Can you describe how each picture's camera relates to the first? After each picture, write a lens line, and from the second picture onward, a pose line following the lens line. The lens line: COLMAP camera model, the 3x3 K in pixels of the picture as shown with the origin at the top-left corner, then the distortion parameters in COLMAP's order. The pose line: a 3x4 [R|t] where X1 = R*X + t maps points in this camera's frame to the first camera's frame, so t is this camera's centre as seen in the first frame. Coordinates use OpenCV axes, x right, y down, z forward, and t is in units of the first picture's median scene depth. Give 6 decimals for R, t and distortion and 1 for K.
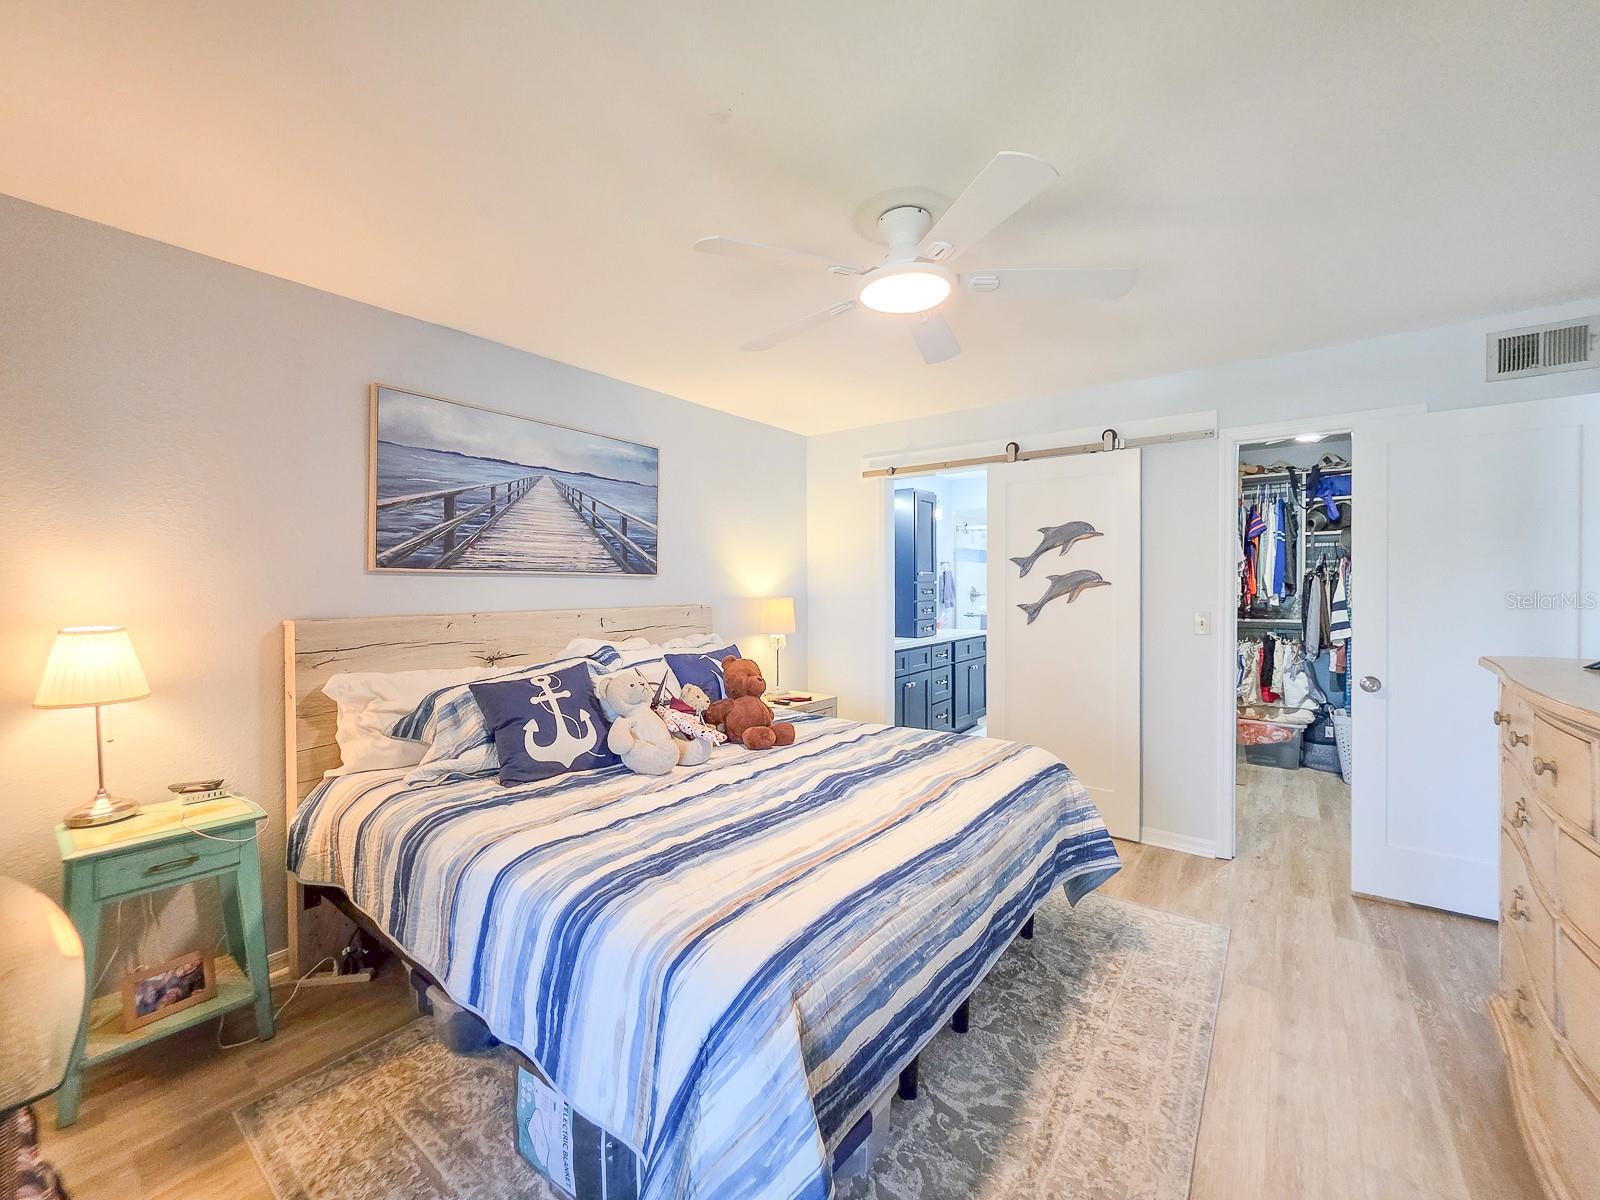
lens RADIAL K [[651.1, 0, 791.4], [0, 651.1, 586.1], [0, 0, 1]] dist [-0.001674, 0.000477]
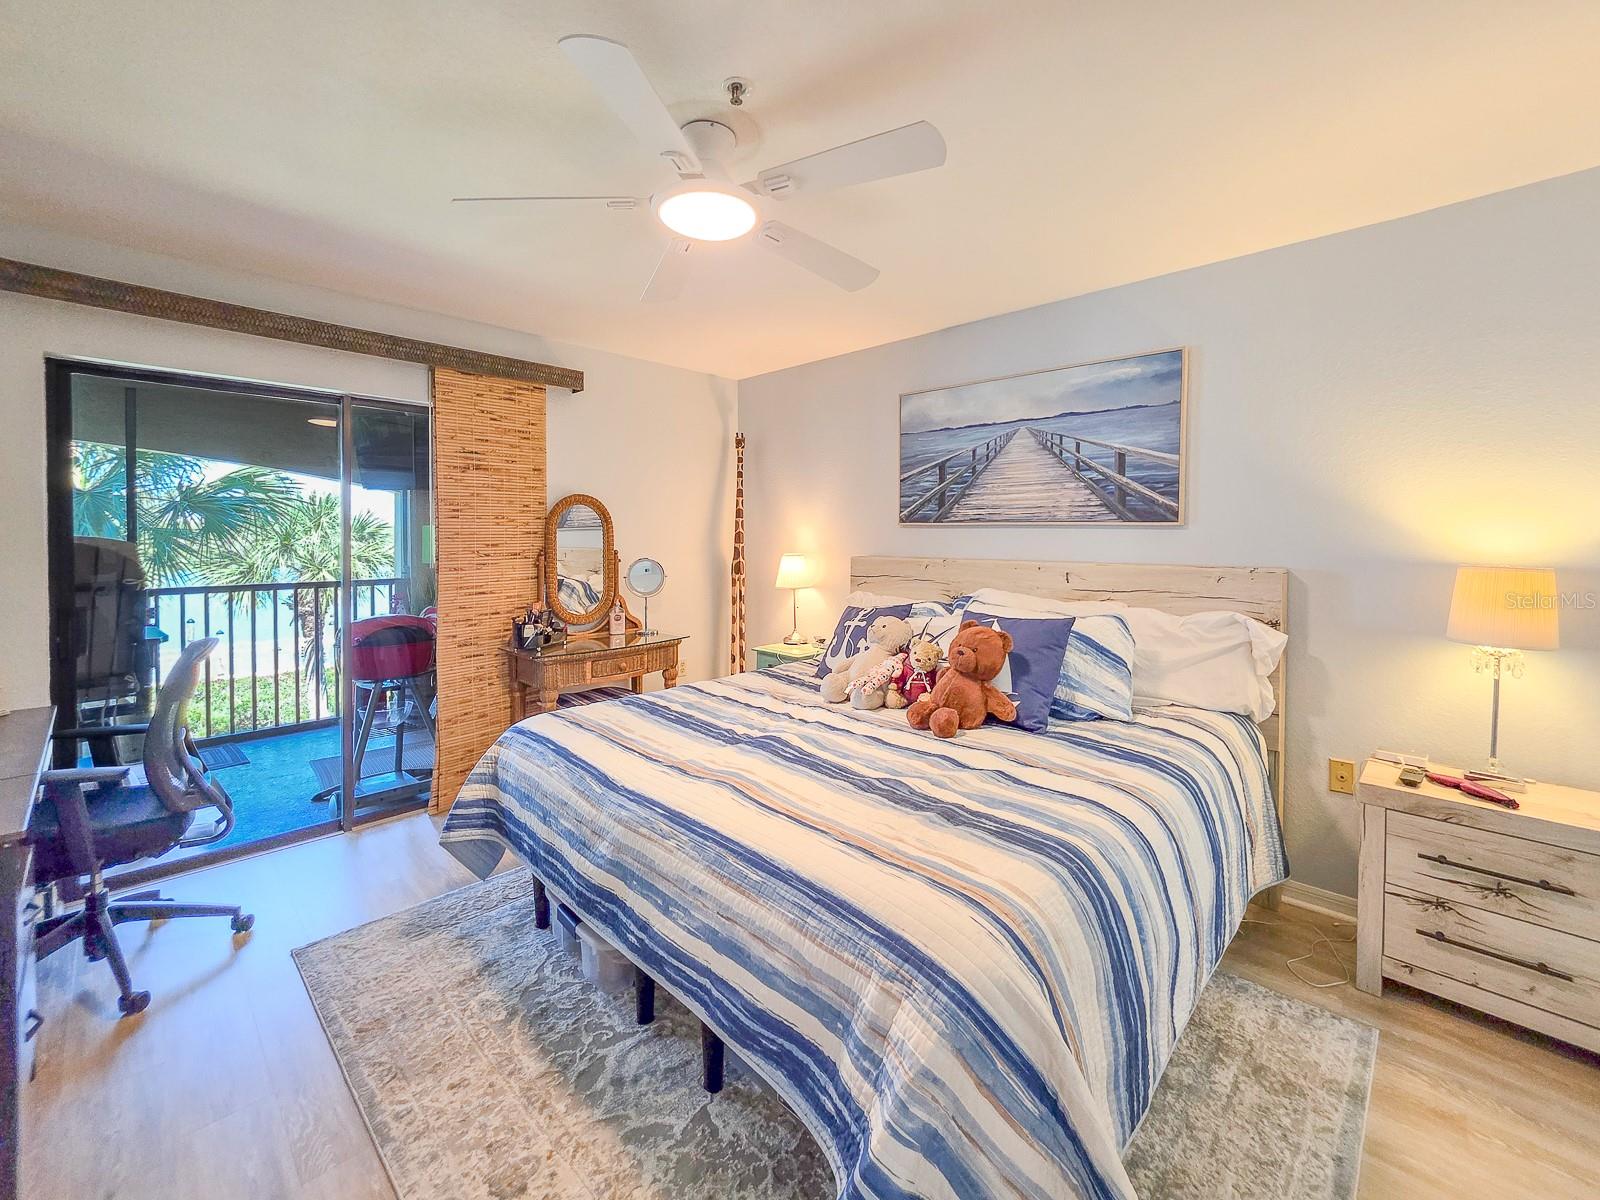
lens RADIAL K [[651.1, 0, 792.2], [0, 651.1, 544.0], [0, 0, 1]] dist [-0.001674, 0.000477]
pose [[-0.116410, 0.014915, -0.993089, 0.694384], [-0.006800, 0.999852, 0.015813, -0.002302], [0.993178, 0.008594, -0.116291, 0.792086]]
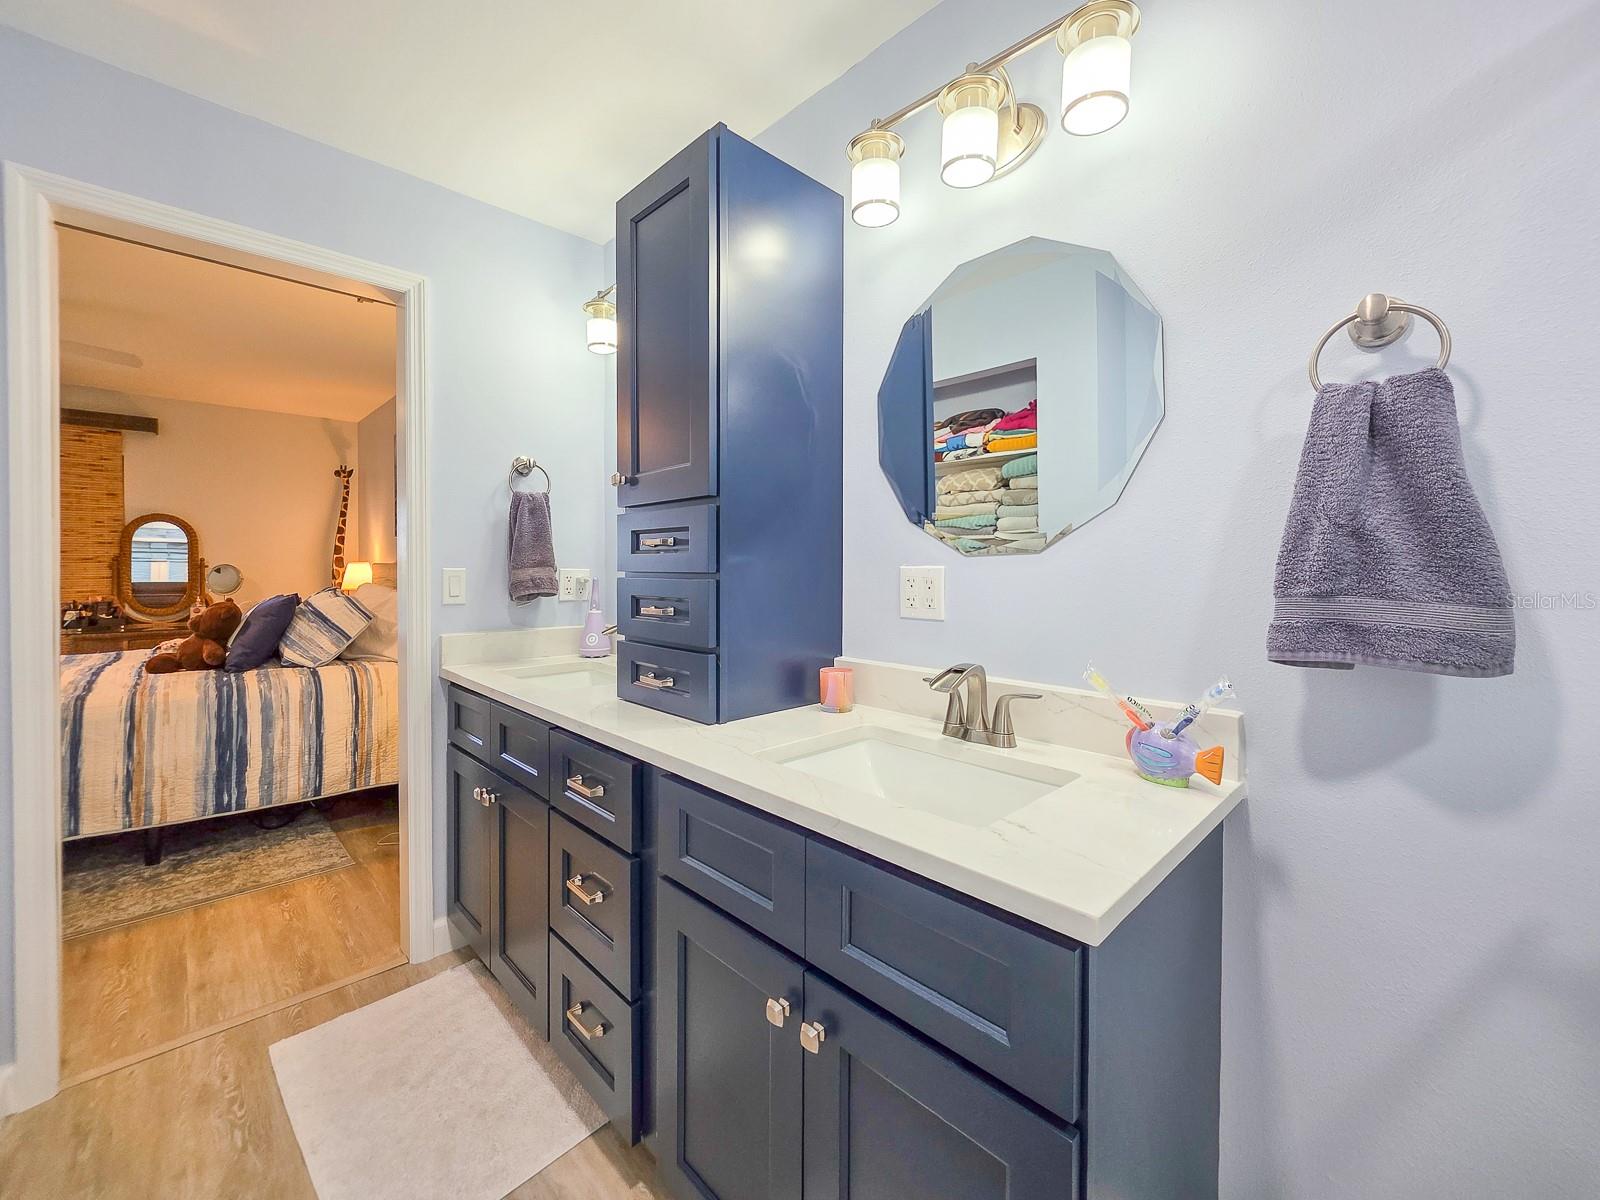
lens RADIAL K [[651.1, 0, 794.9], [0, 651.1, 568.6], [0, 0, 1]] dist [-0.001674, 0.000477]
pose [[-0.130760, 0.007169, -0.991388, 0.884318], [-0.012672, 0.999880, 0.008902, 0.026118], [0.991333, 0.013727, -0.130654, 2.013856]]
